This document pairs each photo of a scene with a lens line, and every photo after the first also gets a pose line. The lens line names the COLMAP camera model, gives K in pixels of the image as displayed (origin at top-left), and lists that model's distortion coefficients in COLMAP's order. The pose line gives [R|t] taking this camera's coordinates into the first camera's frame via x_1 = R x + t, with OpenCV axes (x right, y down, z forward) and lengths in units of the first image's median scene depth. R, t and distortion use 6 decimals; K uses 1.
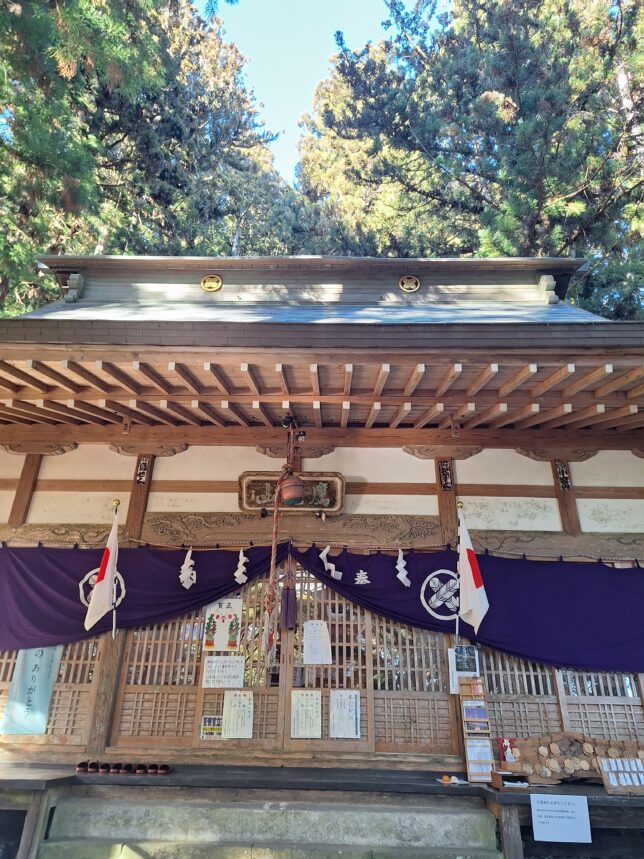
lens RADIAL K [[605.3, 0, 319.8], [0, 605.3, 427.8], [0, 0, 1]] dist [0.111275, -0.119294]
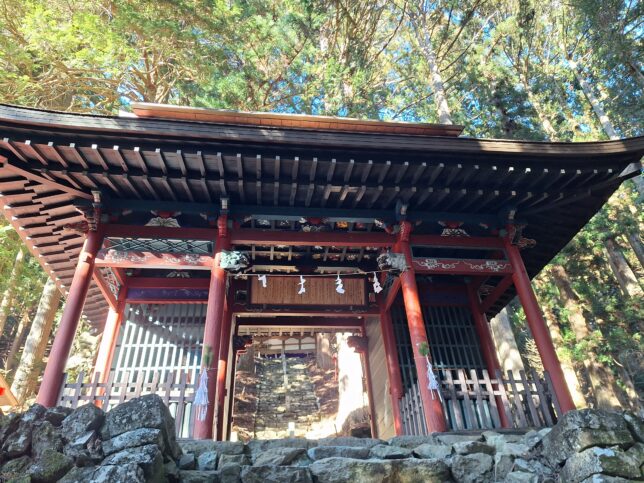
lens RADIAL K [[453.8, 0, 321.7], [0, 453.8, 252.4], [0, 0, 1]] dist [0.111275, -0.119294]
pose [[0.996828, -0.050520, 0.061491, 0.401990], [0.058880, 0.988003, -0.142772, -0.182817], [-0.053541, 0.145940, 0.987844, -4.600322]]
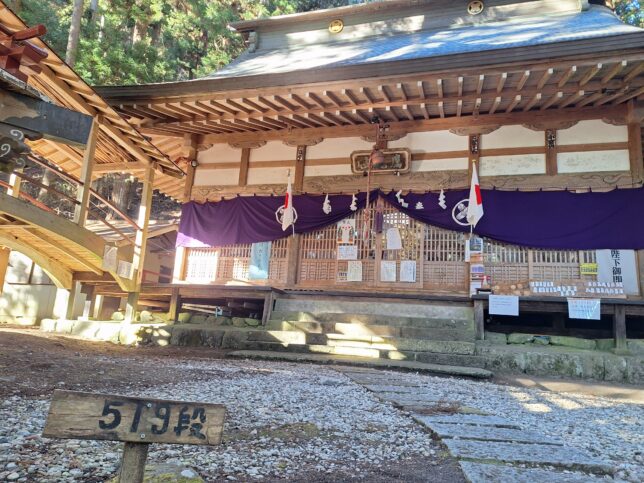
lens RADIAL K [[453.8, 0, 321.7], [0, 453.8, 252.4], [0, 0, 1]] dist [0.111275, -0.119294]
pose [[0.966731, -0.006682, -0.255707, 0.132936], [0.073398, 0.964867, 0.252277, 0.014580], [0.245037, -0.262653, 0.933258, -0.375956]]
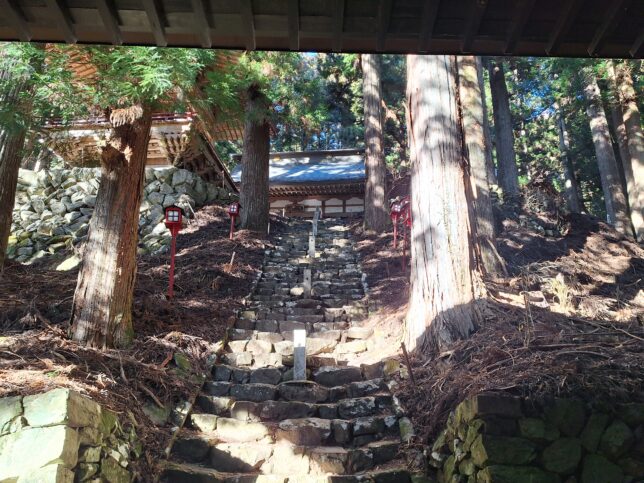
lens RADIAL K [[453.8, 0, 321.7], [0, 453.8, 252.4], [0, 0, 1]] dist [0.111275, -0.119294]
pose [[0.997029, -0.043416, -0.063622, 0.461580], [0.050815, 0.991507, 0.119717, 0.024719], [0.057884, -0.122595, 0.990767, -3.259351]]
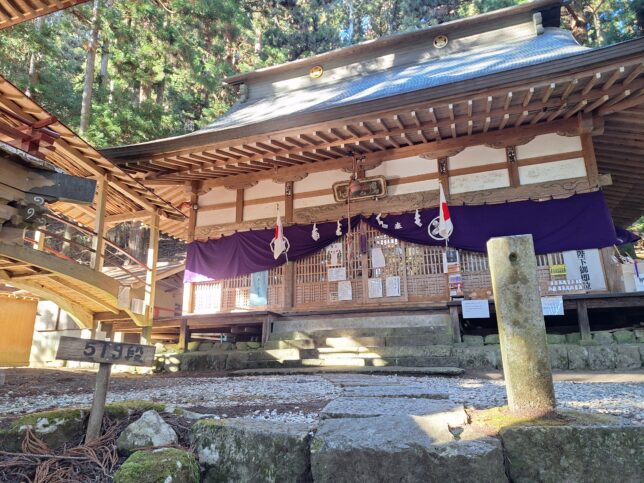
lens RADIAL K [[452.7, 0, 314.0], [0, 452.7, 249.9], [0, 0, 1]] dist [0.143242, -0.190612]
pose [[0.946798, -0.109687, -0.302560, 0.247092], [0.169173, 0.969386, 0.177963, 0.010813], [0.273777, -0.219680, 0.936369, -0.478462]]
